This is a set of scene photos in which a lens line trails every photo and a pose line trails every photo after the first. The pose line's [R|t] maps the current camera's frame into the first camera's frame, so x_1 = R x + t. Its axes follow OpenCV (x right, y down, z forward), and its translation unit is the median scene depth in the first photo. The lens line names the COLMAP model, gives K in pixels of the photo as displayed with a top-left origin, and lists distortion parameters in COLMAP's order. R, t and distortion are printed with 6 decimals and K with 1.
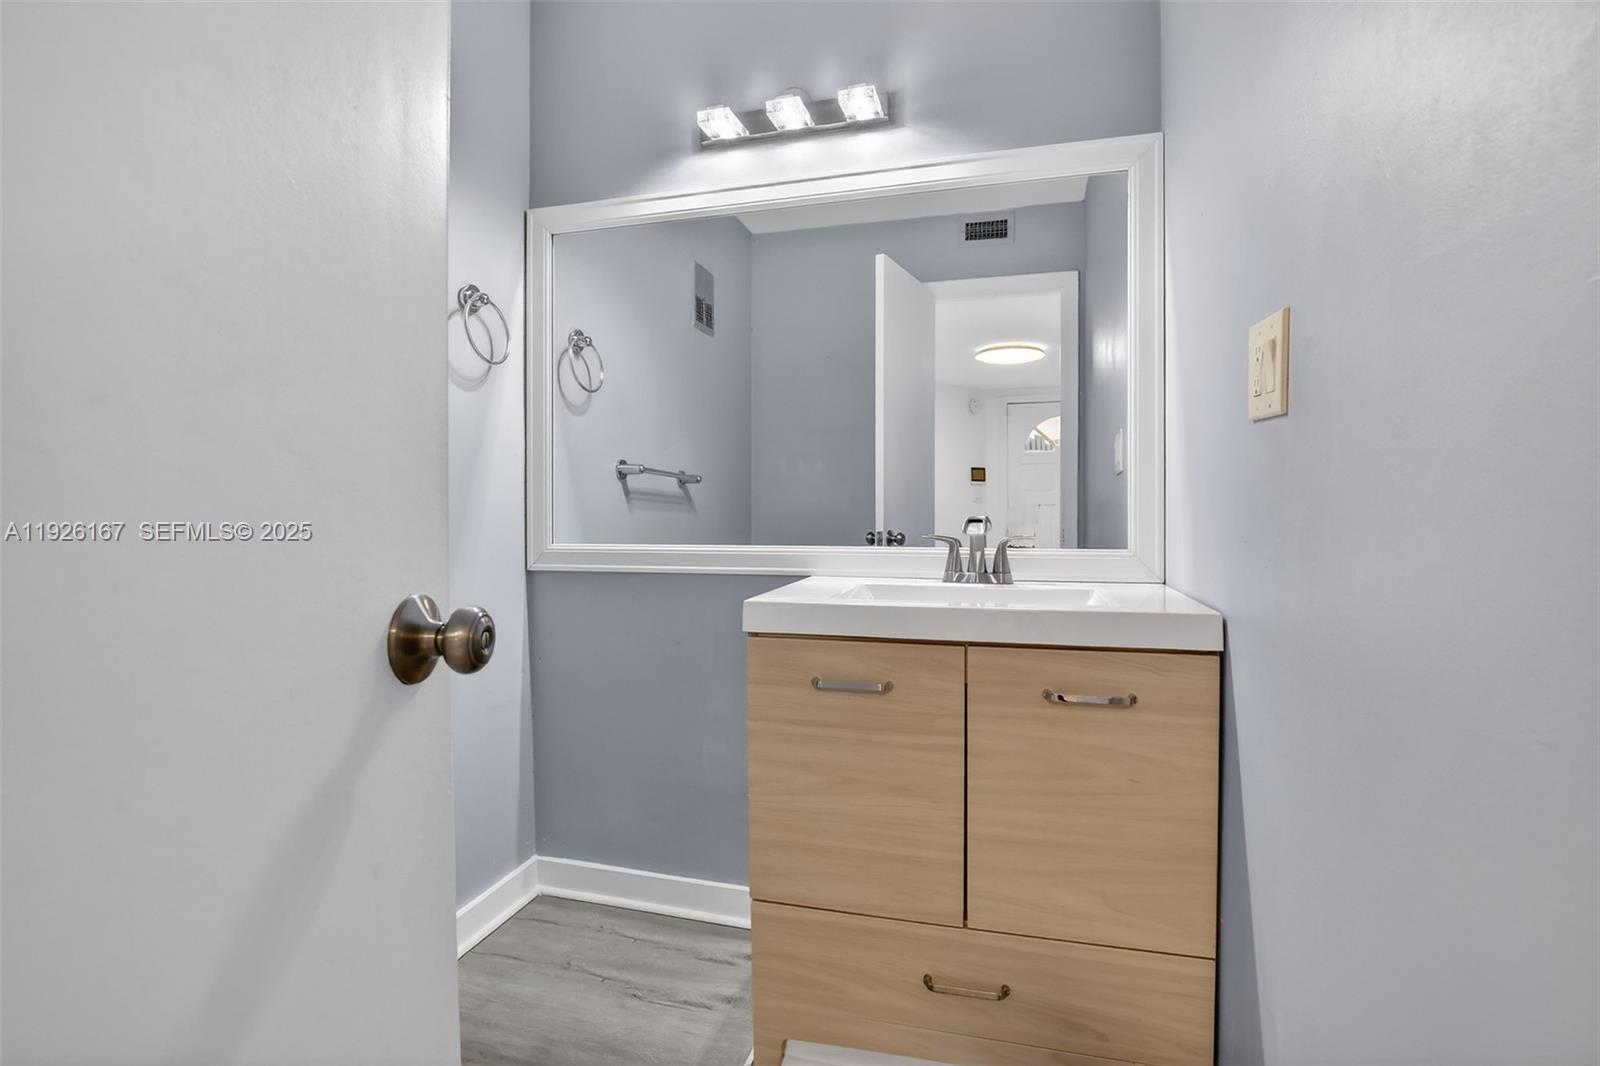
lens RADIAL K [[752.8, 0, 808.6], [0, 752.8, 502.2], [0, 0, 1]] dist [-0.037442, 0.010822]
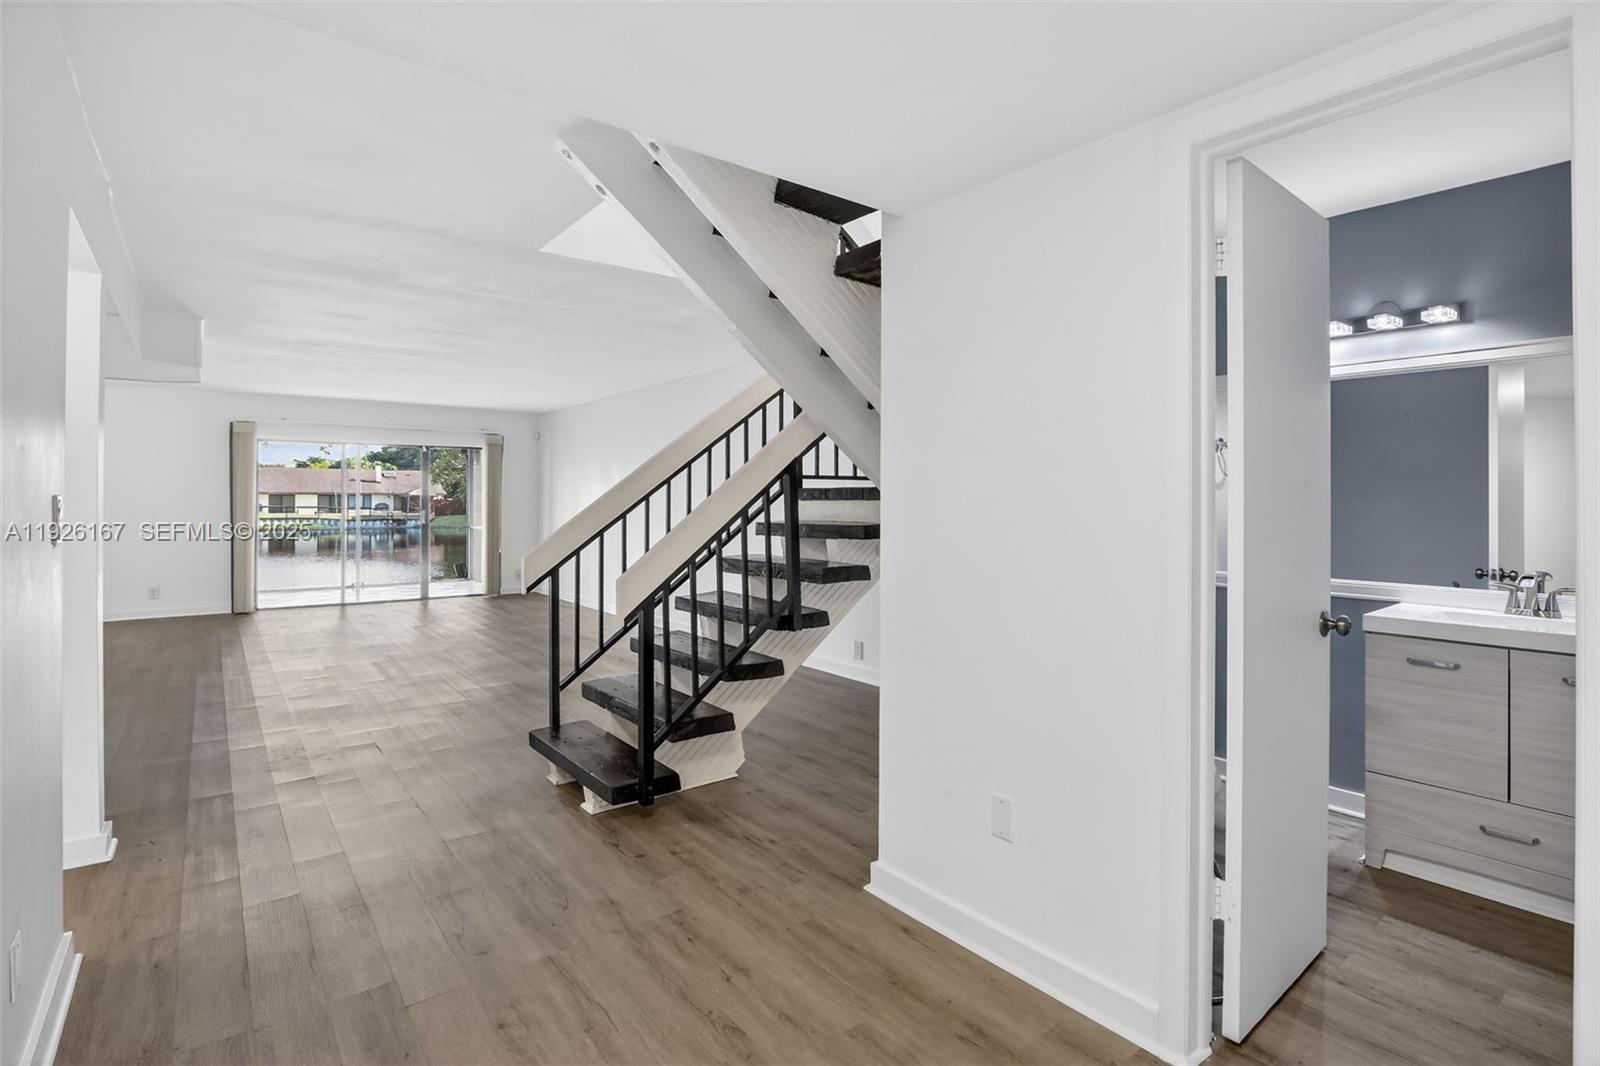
lens RADIAL K [[752.8, 0, 808.6], [0, 752.8, 502.2], [0, 0, 1]] dist [-0.037442, 0.010822]
pose [[0.763959, -0.017504, -0.645027, 0.053657], [0.010280, 0.999835, -0.014957, -0.132890], [0.645183, 0.004796, 0.764013, -1.247391]]
